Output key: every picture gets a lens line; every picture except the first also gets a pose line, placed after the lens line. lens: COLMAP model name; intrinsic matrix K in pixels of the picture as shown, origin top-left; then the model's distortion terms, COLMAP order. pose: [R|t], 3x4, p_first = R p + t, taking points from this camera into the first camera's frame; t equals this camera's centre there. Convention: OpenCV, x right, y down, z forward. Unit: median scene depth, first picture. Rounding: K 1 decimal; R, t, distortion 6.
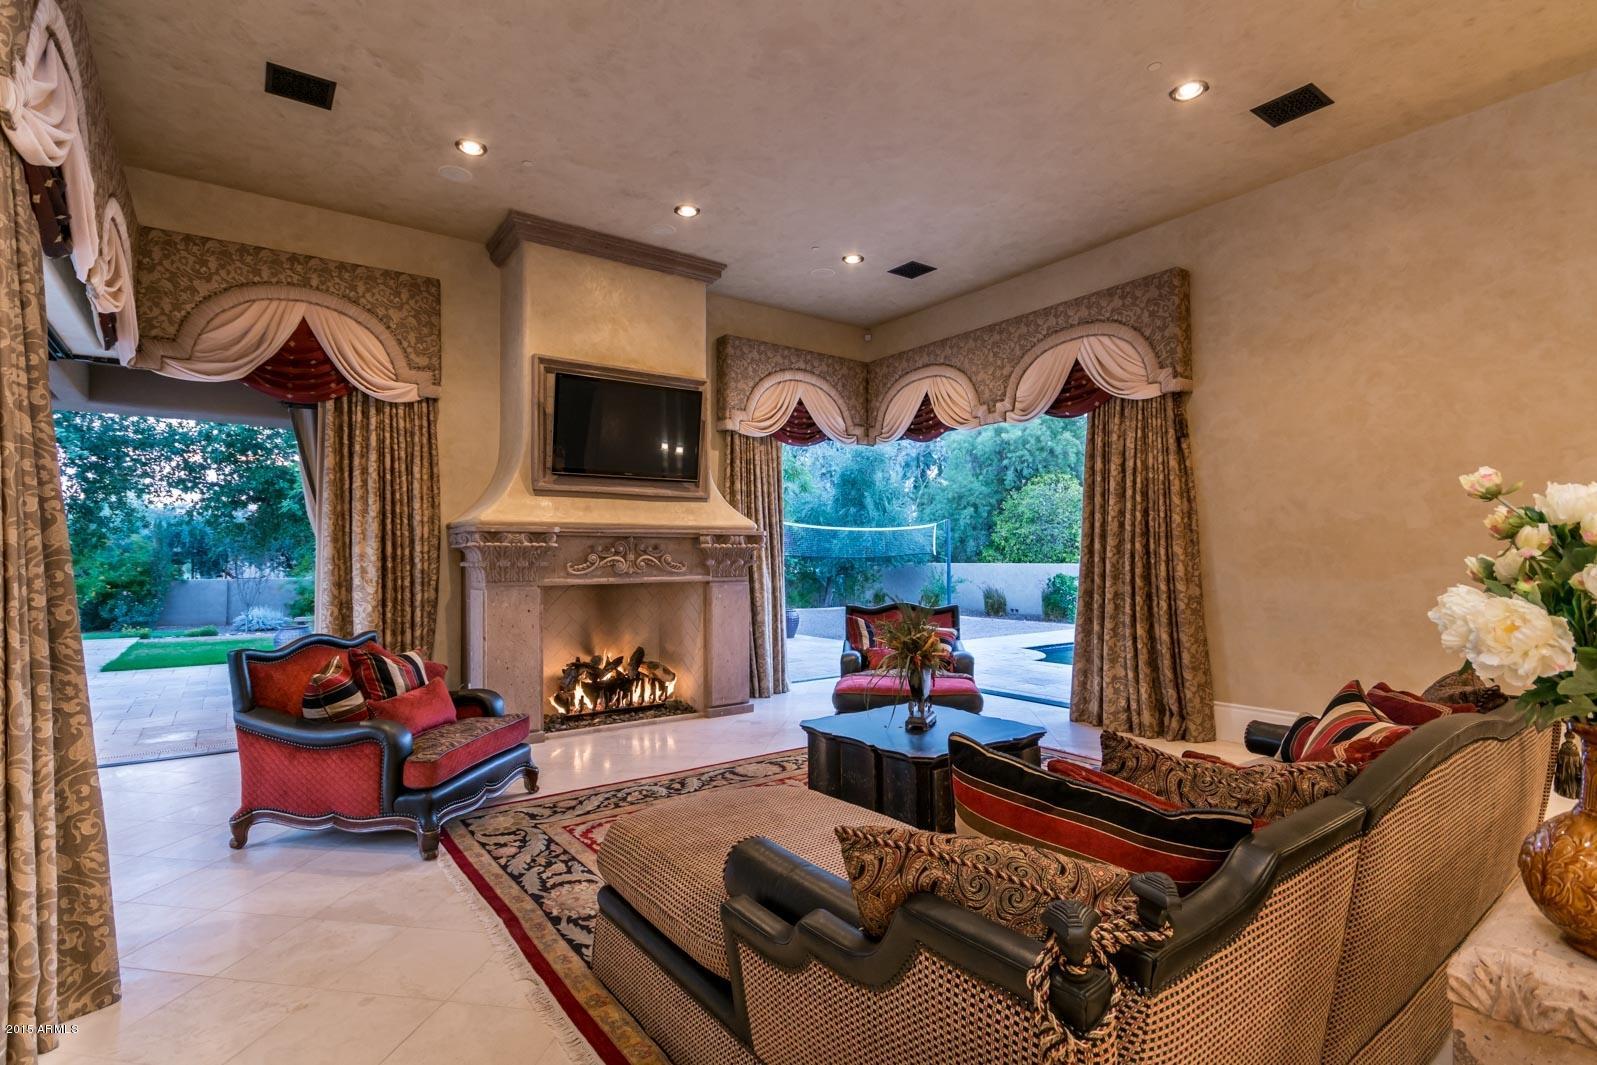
lens RADIAL K [[766.3, 0, 789.0], [0, 766.3, 532.7], [0, 0, 1]] dist [-0.002987, -0.000662]
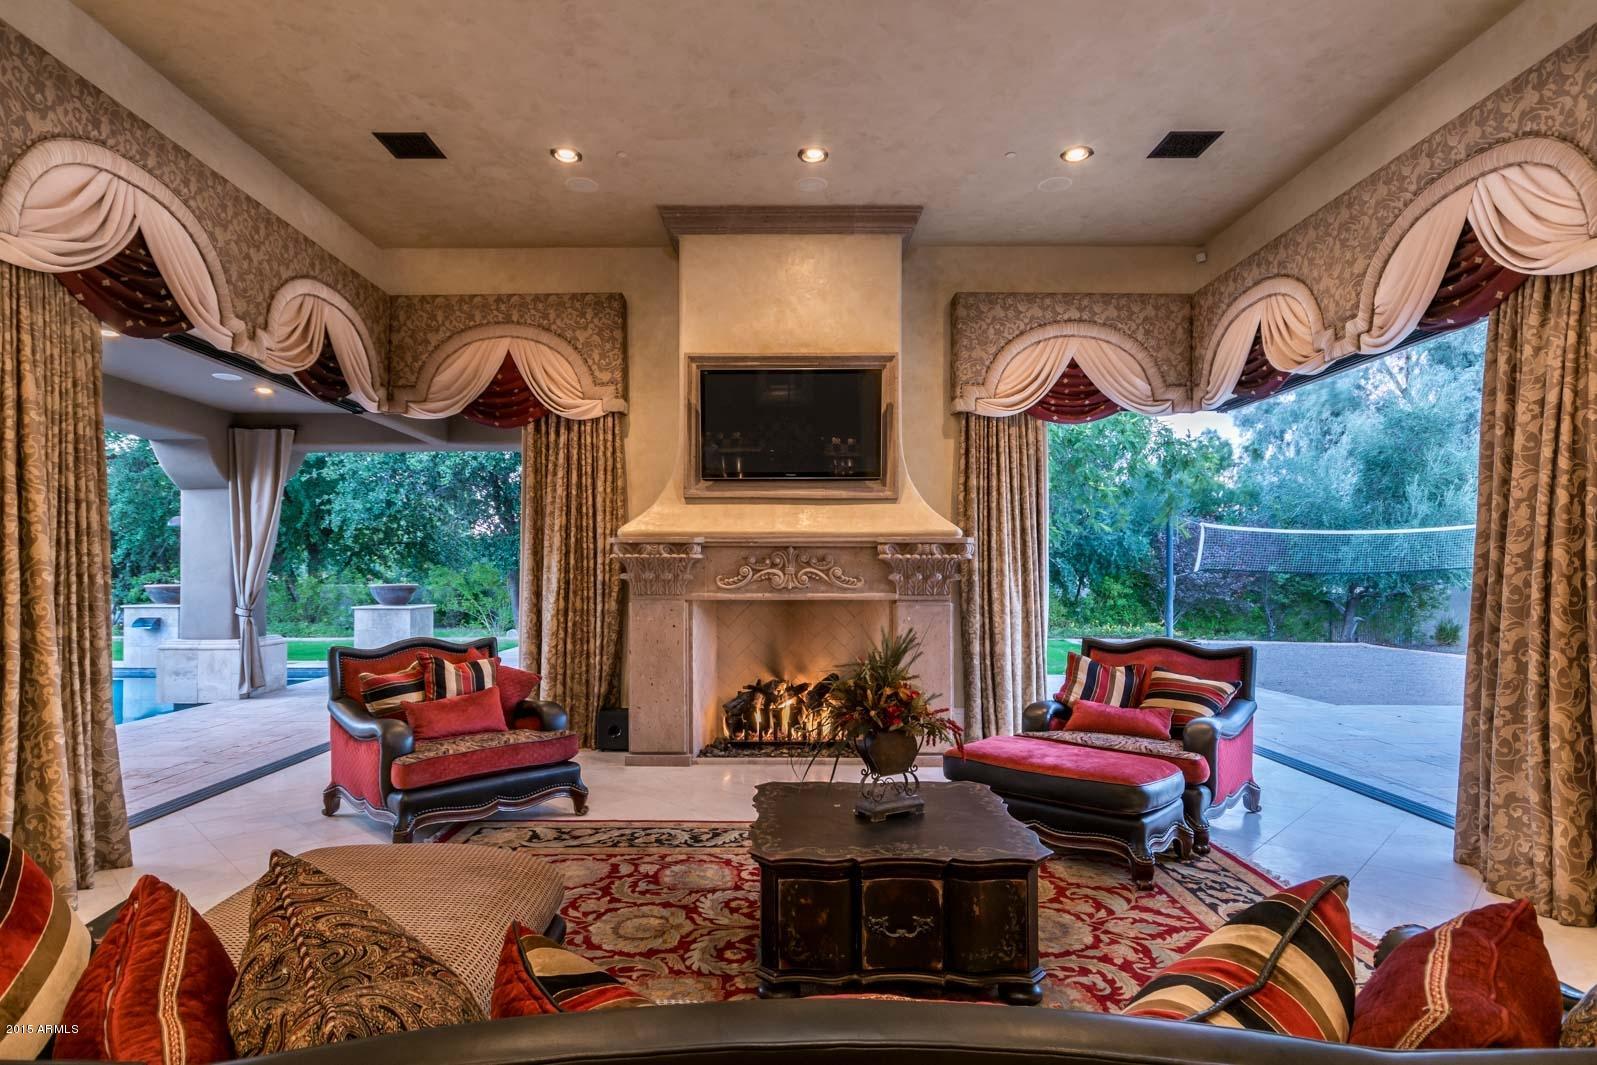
lens RADIAL K [[852.9, 0, 780.7], [0, 852.9, 552.9], [0, 0, 1]] dist [0.001248, -0.000403]
pose [[0.807661, -0.006655, -0.589610, 0.378358], [0.013010, 0.999894, 0.006535, 0.006213], [0.589504, -0.012949, 0.807662, 0.219834]]
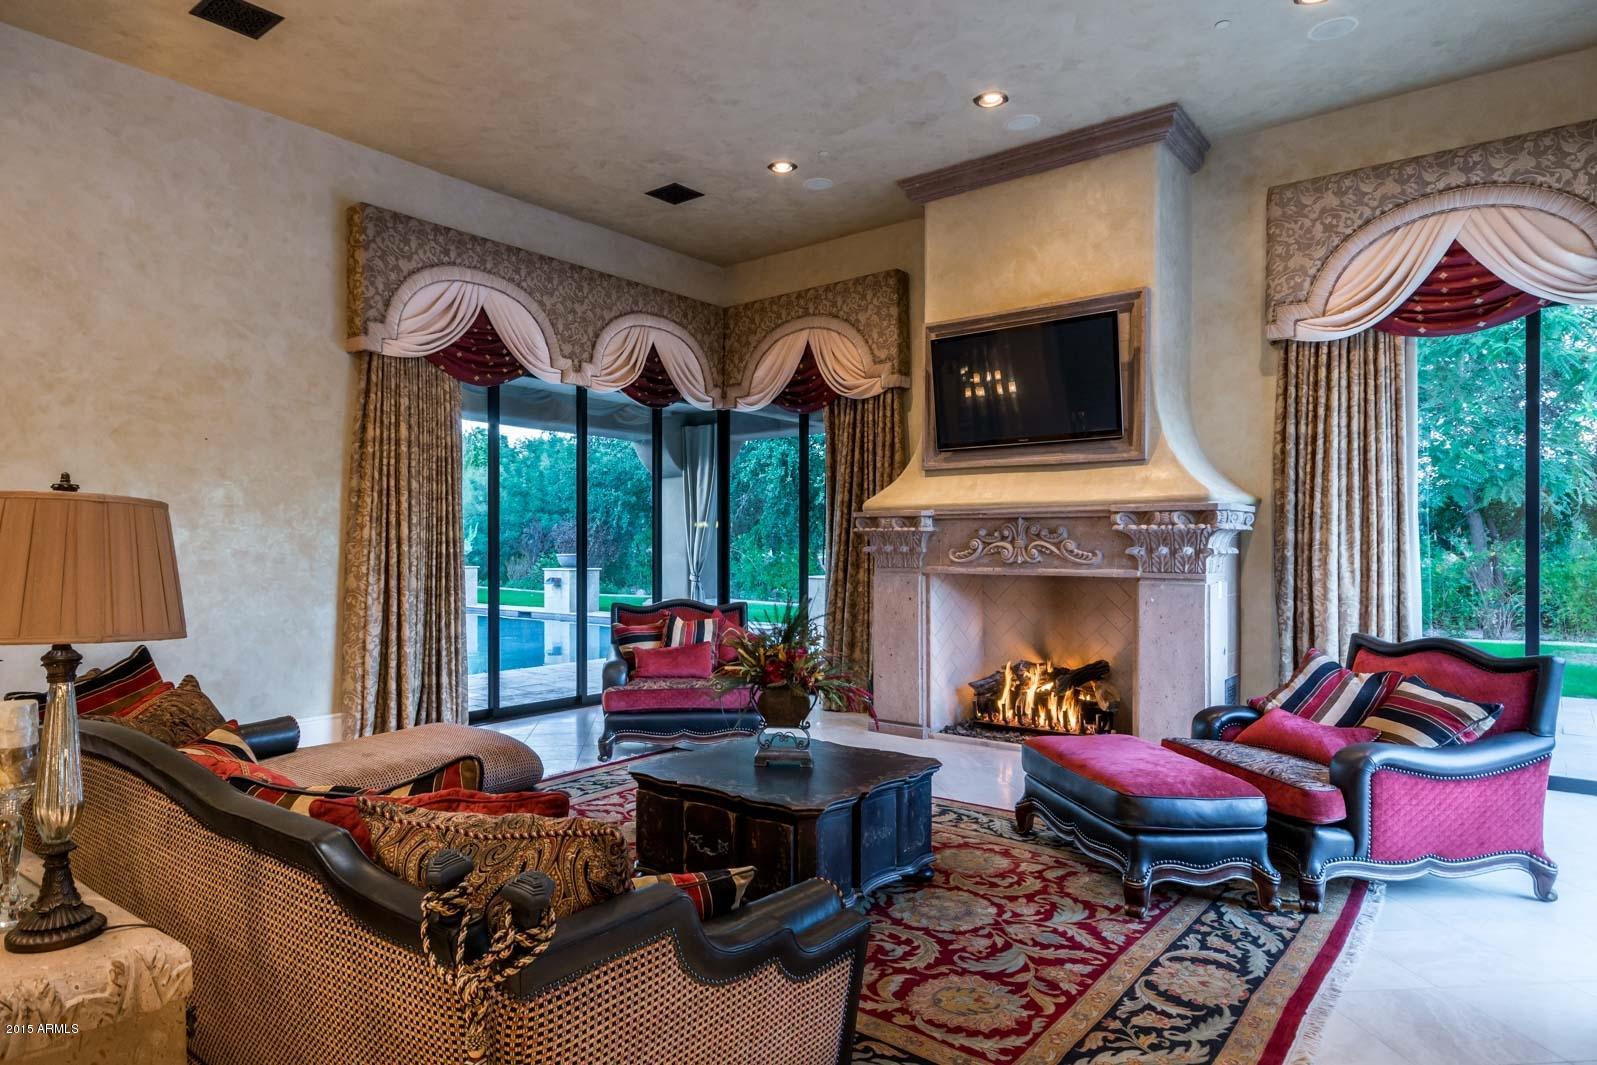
lens RADIAL K [[959.9, 0, 748.6], [0, 959.9, 541.4], [0, 0, 1]] dist [0.013724, -0.001868]
pose [[0.240458, 0.004312, -0.970650, 0.751967], [0.029316, 0.999502, 0.011702, 0.010322], [0.970217, -0.031269, 0.240212, 0.503779]]
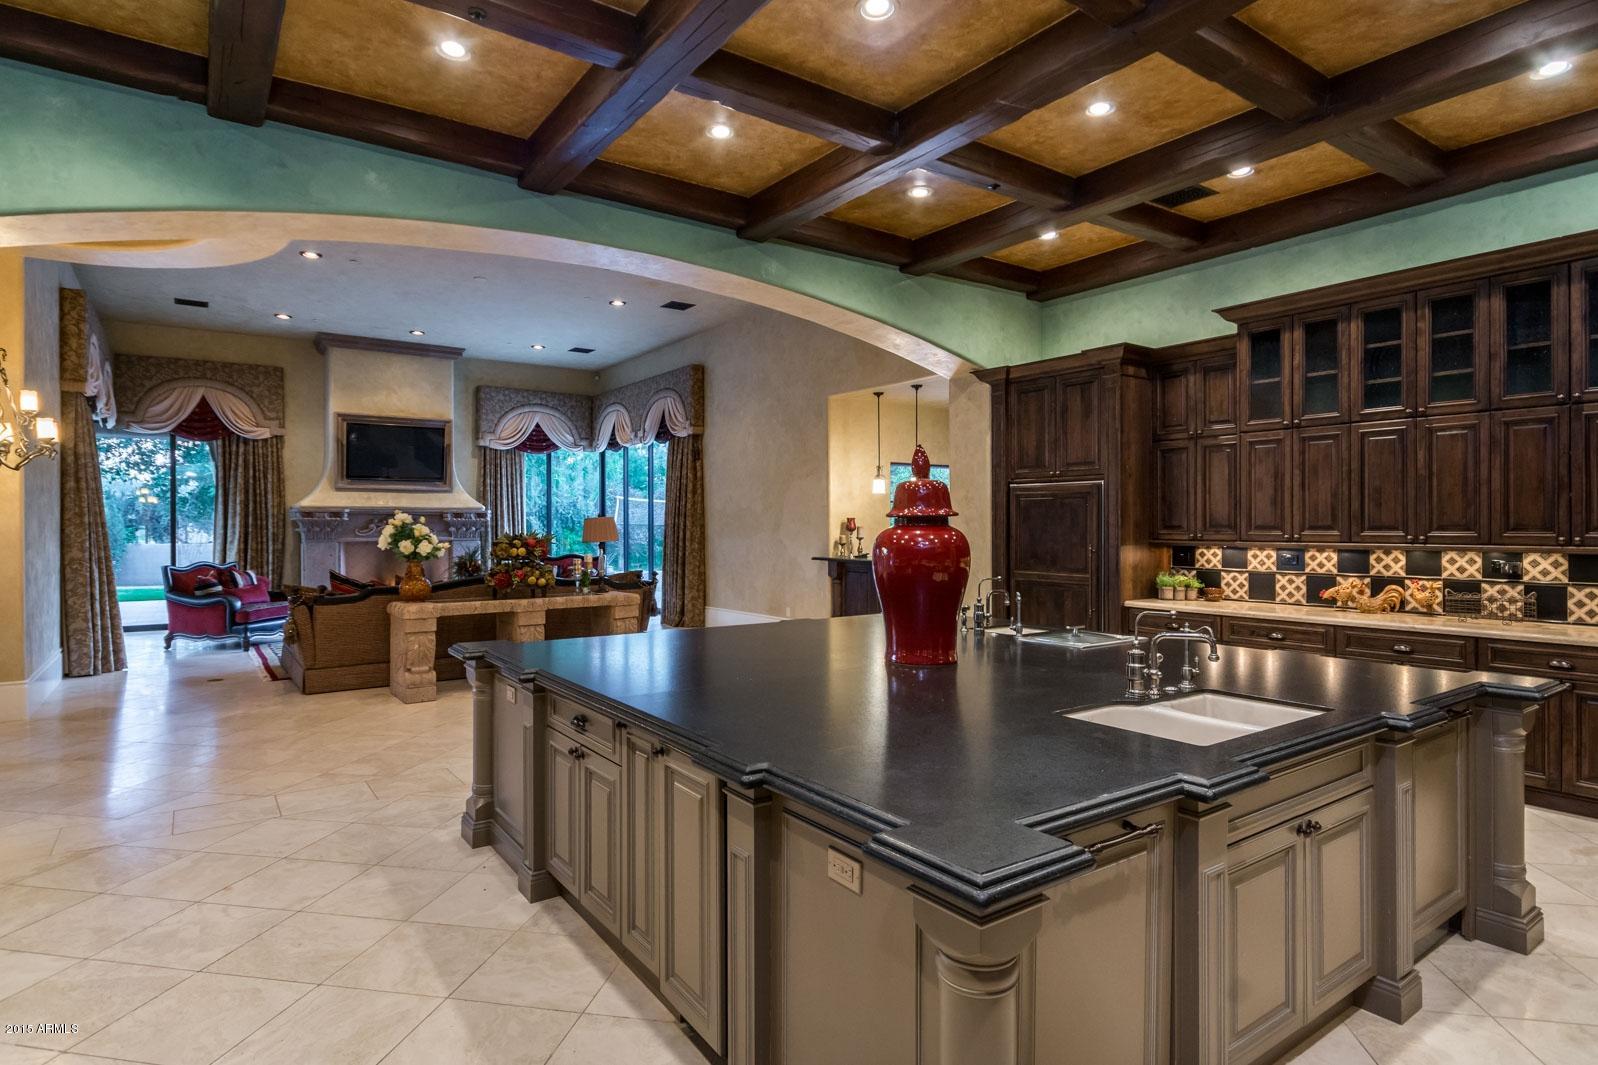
lens RADIAL K [[853.4, 0, 793.8], [0, 853.4, 528.0], [0, 0, 1]] dist [0.001248, -0.000403]
pose [[0.999894, 0.004841, -0.013767, 0.762765], [-0.004366, 0.999402, 0.034312, -0.035746], [0.013924, -0.034249, 0.999316, -0.975605]]
